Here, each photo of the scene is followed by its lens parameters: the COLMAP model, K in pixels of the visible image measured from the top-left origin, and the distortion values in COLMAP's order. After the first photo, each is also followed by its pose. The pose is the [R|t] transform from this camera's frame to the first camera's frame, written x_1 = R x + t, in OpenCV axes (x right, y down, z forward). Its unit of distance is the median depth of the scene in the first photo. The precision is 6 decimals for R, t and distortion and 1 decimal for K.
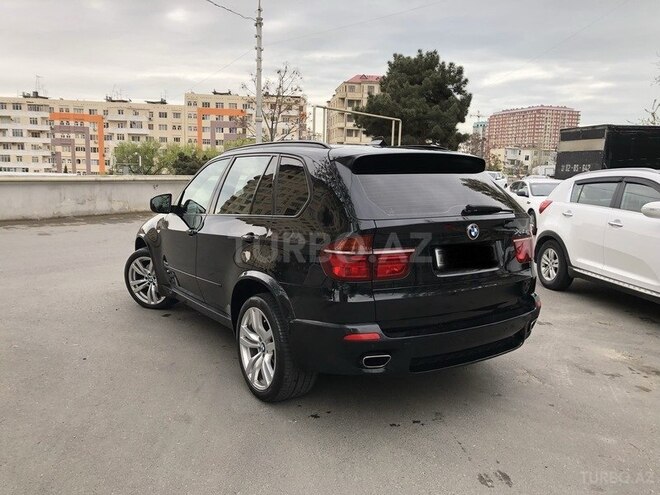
lens RADIAL K [[536.6, 0, 332.4], [0, 536.6, 248.8], [0, 0, 1]] dist [0.015612, 0.003606]
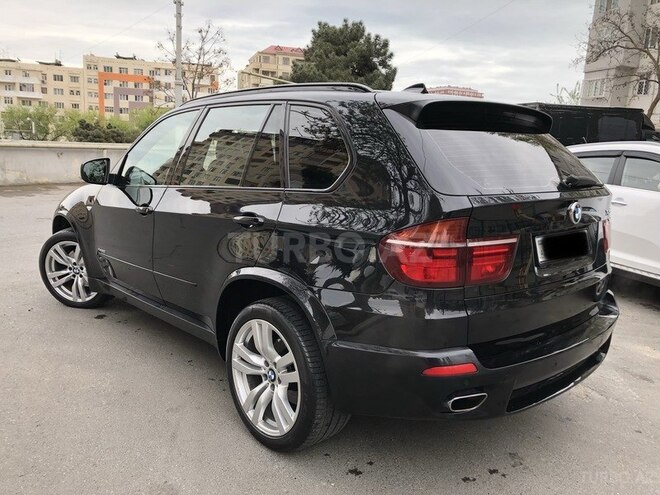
lens RADIAL K [[535.9, 0, 335.6], [0, 535.9, 249.9], [0, 0, 1]] dist [0.007198, 0.016903]
pose [[0.986302, -0.007402, 0.164784, -0.095302], [-0.000469, 0.998863, 0.047674, -0.008949], [-0.164950, -0.047098, 0.985177, 0.174921]]
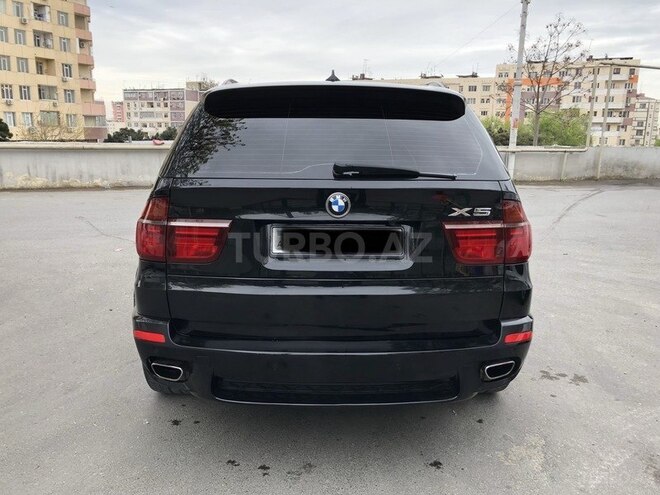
lens RADIAL K [[536.6, 0, 332.4], [0, 536.6, 248.8], [0, 0, 1]] dist [0.015612, 0.003606]
pose [[0.851144, 0.100506, -0.515221, 0.308869], [-0.076587, 0.994773, 0.067534, -0.012112], [0.519315, -0.018022, 0.854393, 0.238701]]
